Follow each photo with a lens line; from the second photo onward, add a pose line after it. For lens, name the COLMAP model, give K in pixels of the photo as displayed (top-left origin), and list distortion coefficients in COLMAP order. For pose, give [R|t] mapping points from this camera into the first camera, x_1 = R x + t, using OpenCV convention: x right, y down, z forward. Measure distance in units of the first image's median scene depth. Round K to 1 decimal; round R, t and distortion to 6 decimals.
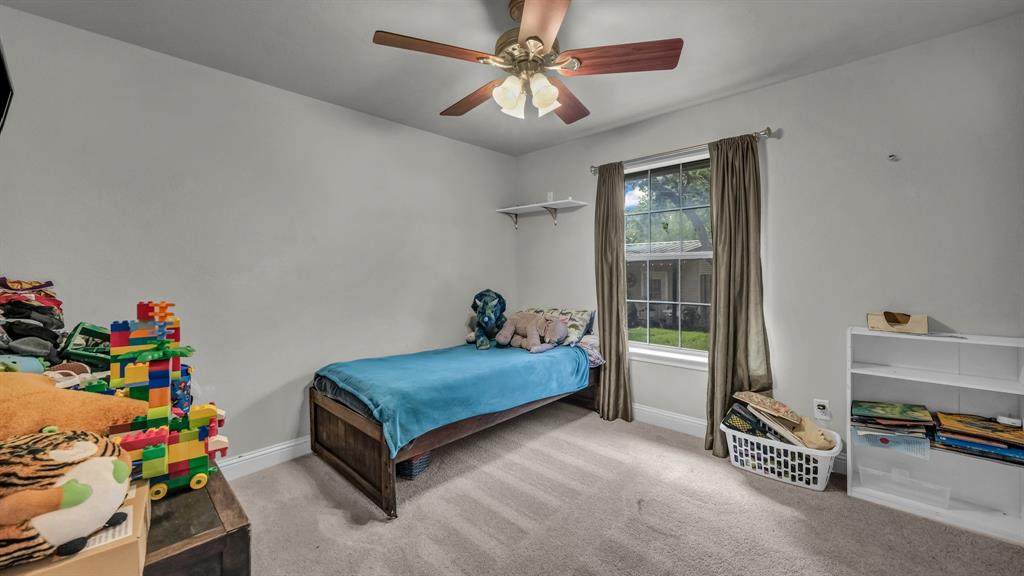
lens RADIAL K [[360.4, 0, 513.7], [0, 360.4, 286.9], [0, 0, 1]] dist [-0.000679, 0.003365]
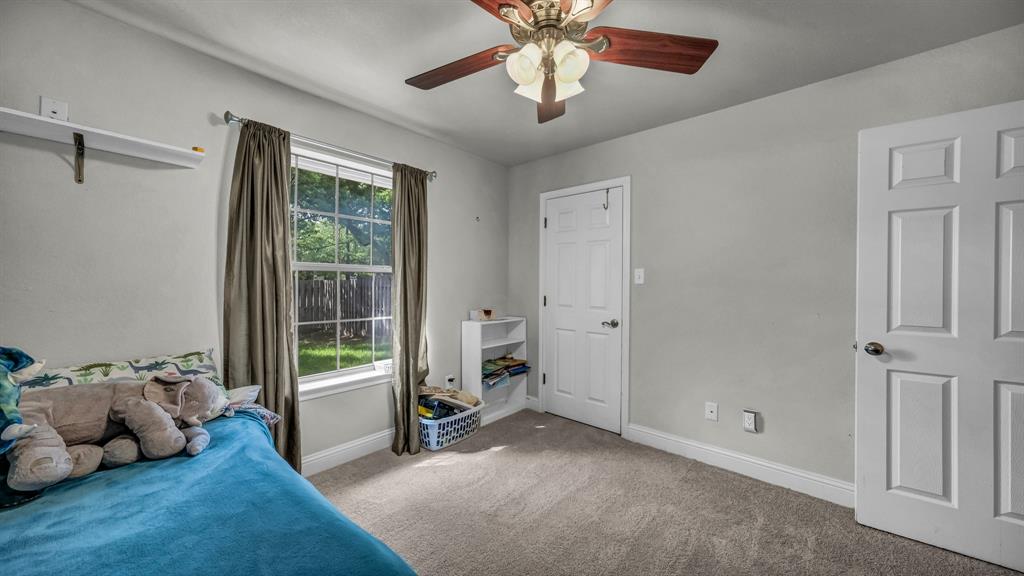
lens RADIAL K [[360.4, 0, 513.7], [0, 360.4, 286.9], [0, 0, 1]] dist [-0.000679, 0.003365]
pose [[0.016058, -0.006161, 0.999852, -0.554397], [0.050531, 0.998708, 0.005343, -0.027703], [-0.998593, 0.050438, 0.016349, 0.717934]]
